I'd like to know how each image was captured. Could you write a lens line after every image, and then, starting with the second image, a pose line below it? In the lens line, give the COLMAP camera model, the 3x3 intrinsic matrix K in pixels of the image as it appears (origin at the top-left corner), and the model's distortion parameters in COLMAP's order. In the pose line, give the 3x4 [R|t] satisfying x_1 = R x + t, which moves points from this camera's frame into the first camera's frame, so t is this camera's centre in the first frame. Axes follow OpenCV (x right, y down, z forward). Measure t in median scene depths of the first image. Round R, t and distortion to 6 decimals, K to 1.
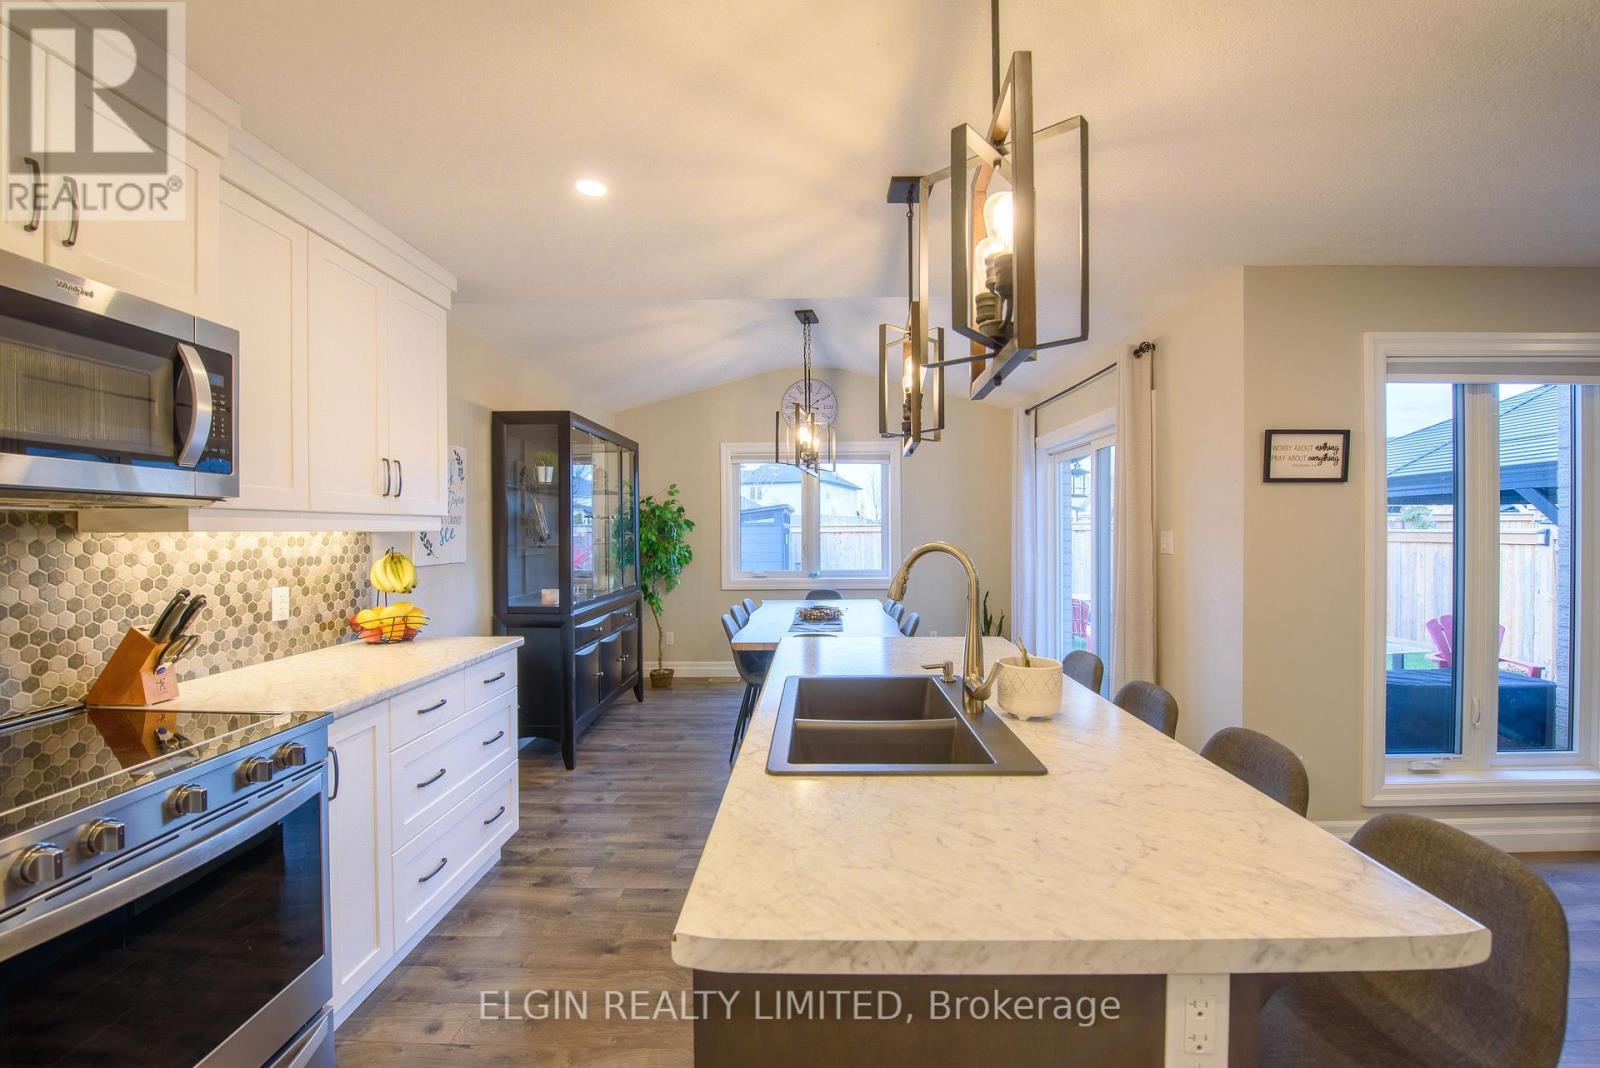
lens RADIAL K [[699.9, 0, 803.6], [0, 699.9, 535.9], [0, 0, 1]] dist [-0.001117, 0.000098]
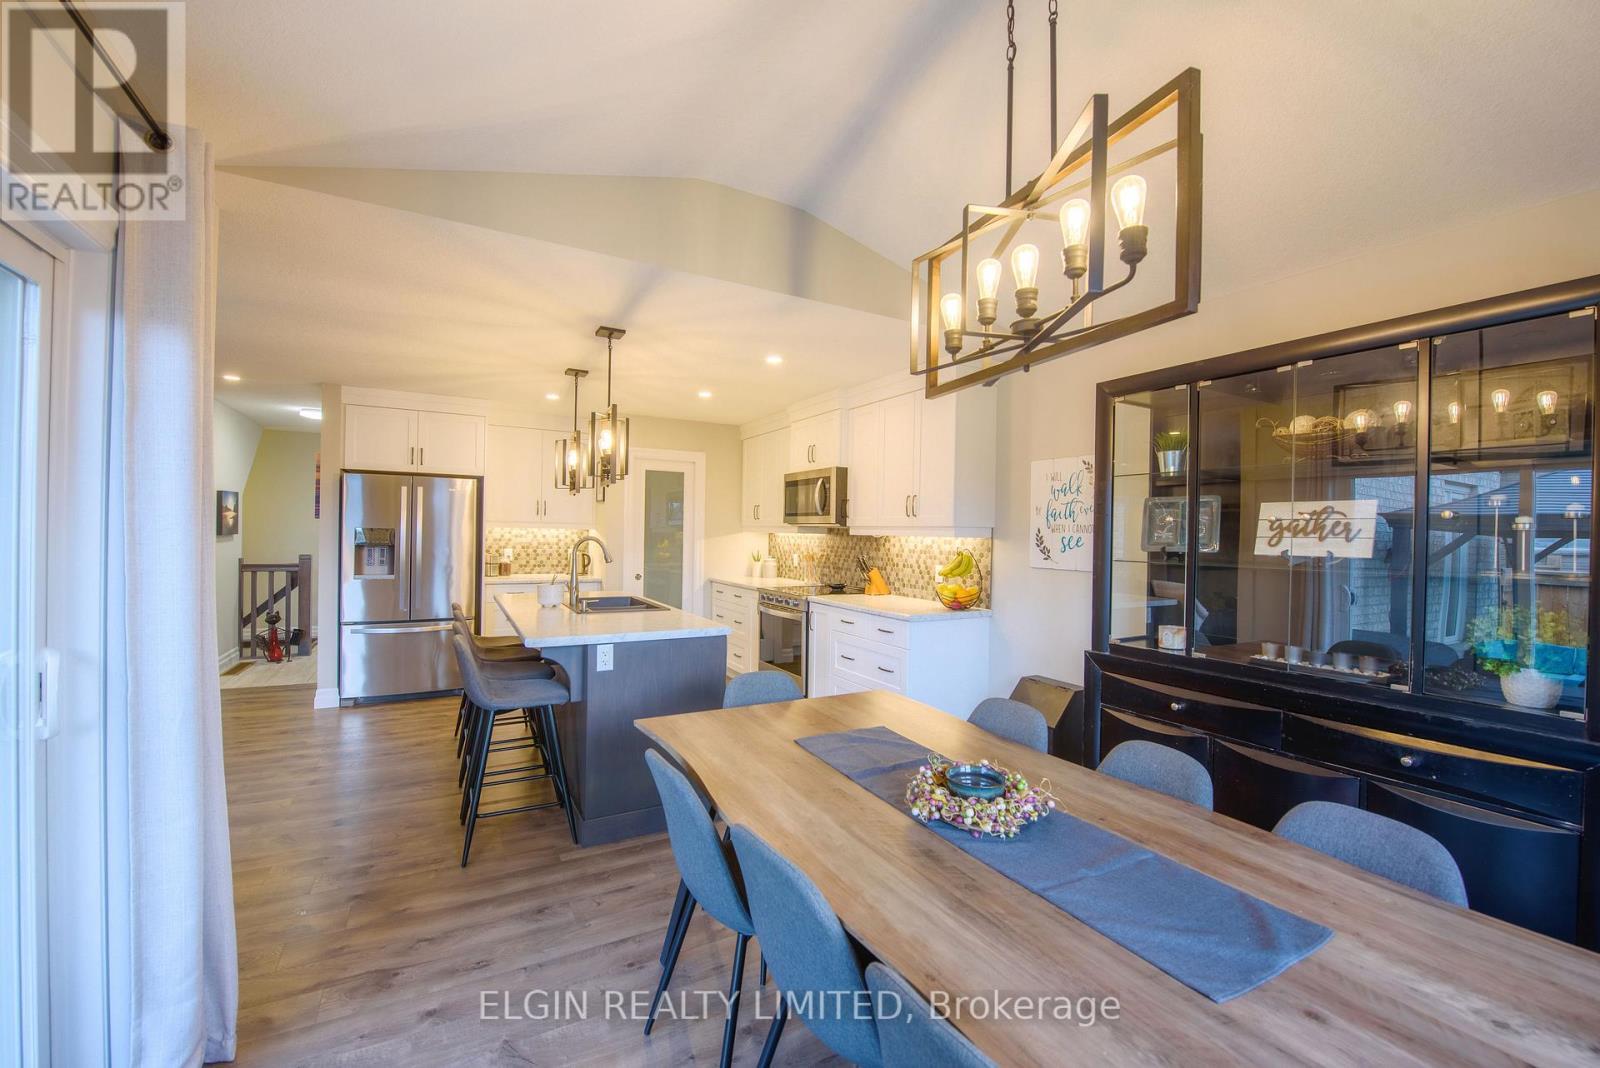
lens RADIAL K [[646.7, 0, 799.2], [0, 646.7, 533.4], [0, 0, 1]] dist [-0.000267, -0.000004]
pose [[-0.863626, -0.006821, -0.504088, 0.503383], [-0.015934, 0.999778, 0.013771, -0.034041], [0.503882, 0.019925, -0.863543, 2.395183]]
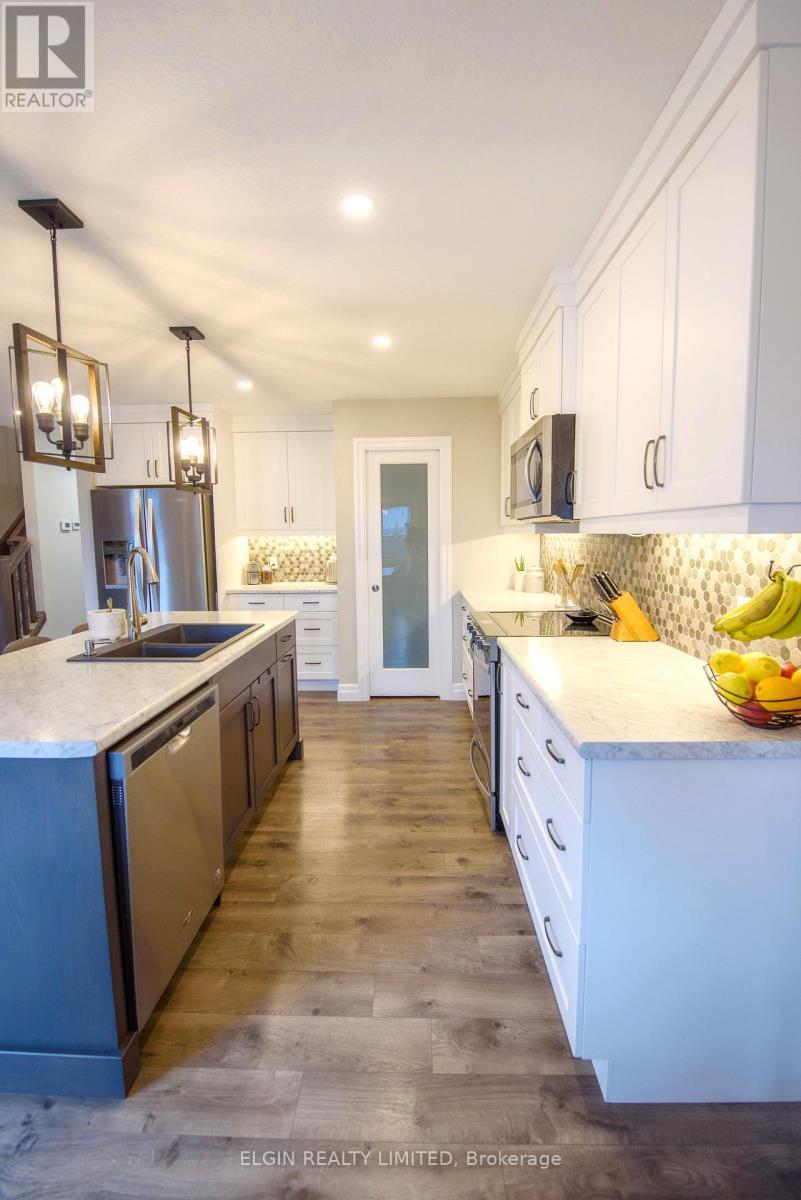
lens RADIAL K [[523.0, 0, 398.6], [0, 523.0, 582.8], [0, 0, 1]] dist [0.001351, 0.000095]
pose [[-0.999814, 0.018375, 0.005903, -0.328075], [0.018877, 0.994711, 0.100960, -0.018014], [-0.004017, 0.101053, -0.994873, 1.674027]]
